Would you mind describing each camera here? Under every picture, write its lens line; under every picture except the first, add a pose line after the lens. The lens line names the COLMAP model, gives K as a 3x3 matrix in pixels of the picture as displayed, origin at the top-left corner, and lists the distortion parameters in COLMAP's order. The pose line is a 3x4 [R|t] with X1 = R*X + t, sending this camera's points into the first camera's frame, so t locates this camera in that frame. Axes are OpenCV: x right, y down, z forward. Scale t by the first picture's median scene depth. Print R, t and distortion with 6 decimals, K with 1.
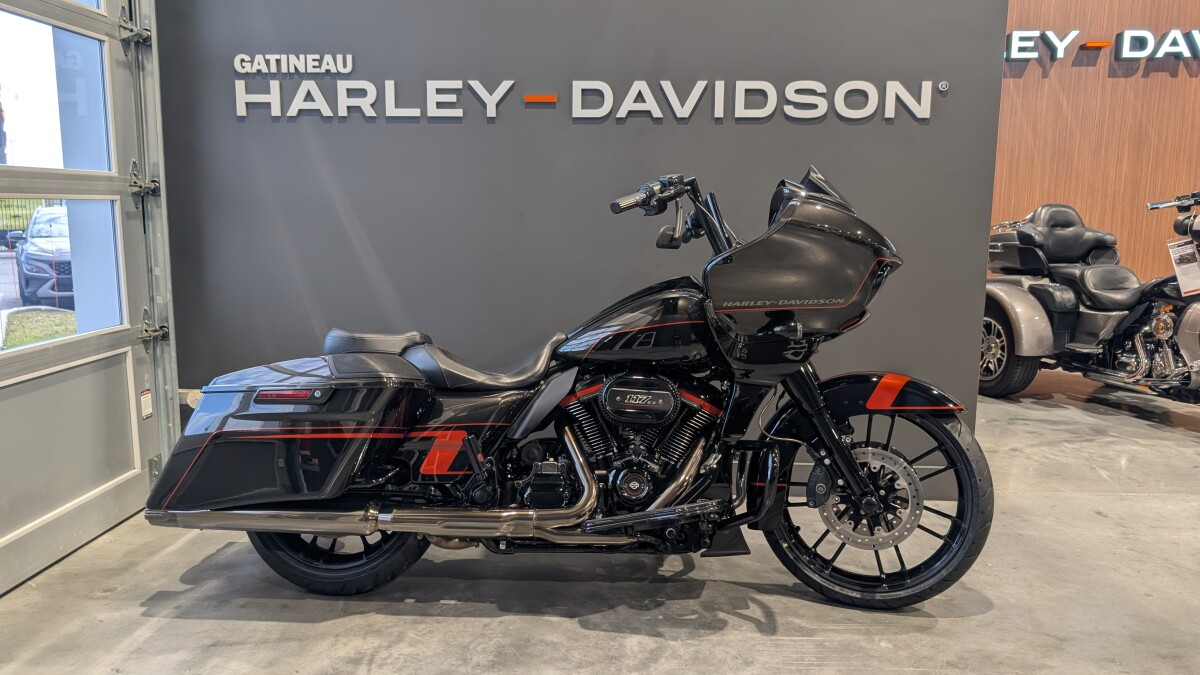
lens RADIAL K [[871.8, 0, 600.0], [0, 871.8, 337.5], [0, 0, 1]] dist [0.003555, -0.000406]
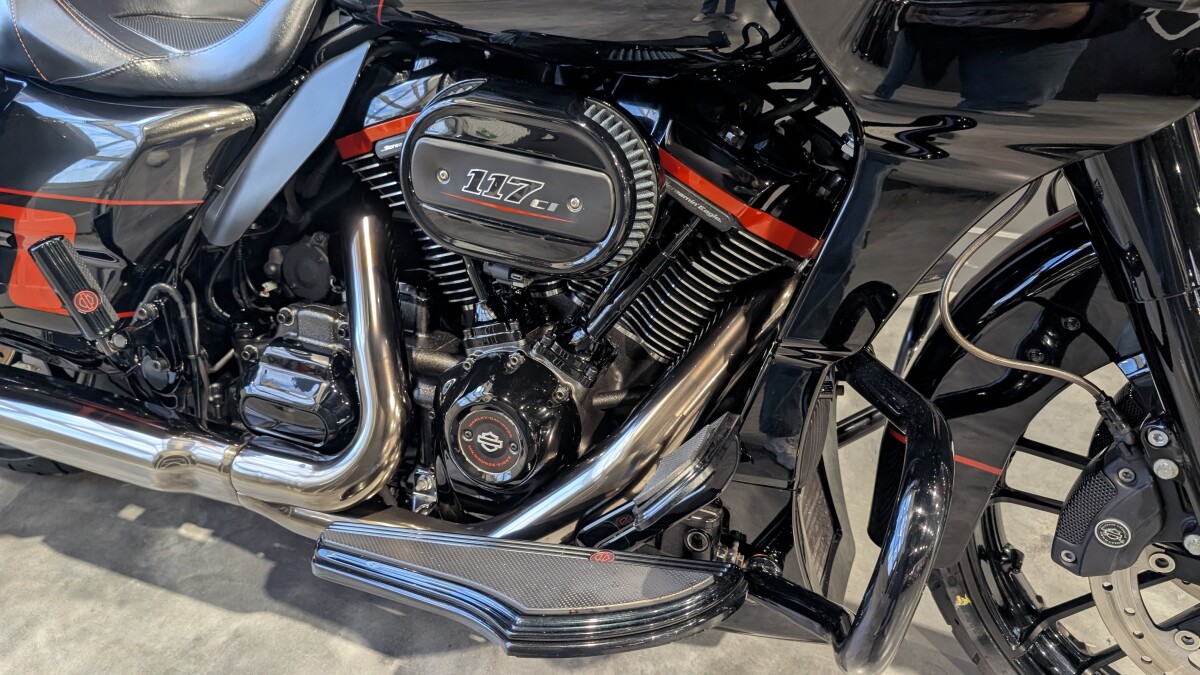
lens RADIAL K [[871.8, 0, 600.0], [0, 871.8, 337.5], [0, 0, 1]] dist [0.003555, -0.000406]
pose [[0.946470, 0.162768, -0.278749, 0.159859], [-0.020525, 0.892156, 0.451261, -0.016504], [0.322139, -0.421384, 0.847740, 0.723697]]
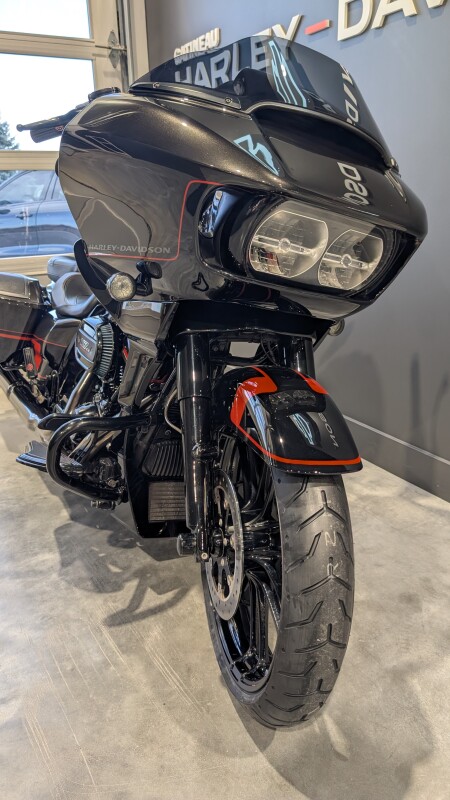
lens RADIAL K [[581.2, 0, 225.0], [0, 581.2, 400.0], [0, 0, 1]] dist [0.003555, -0.000406]
pose [[0.520602, 0.251959, -0.815776, 0.664728], [-0.086355, 0.966104, 0.243280, -0.041695], [0.849421, -0.056205, 0.524714, 0.762838]]
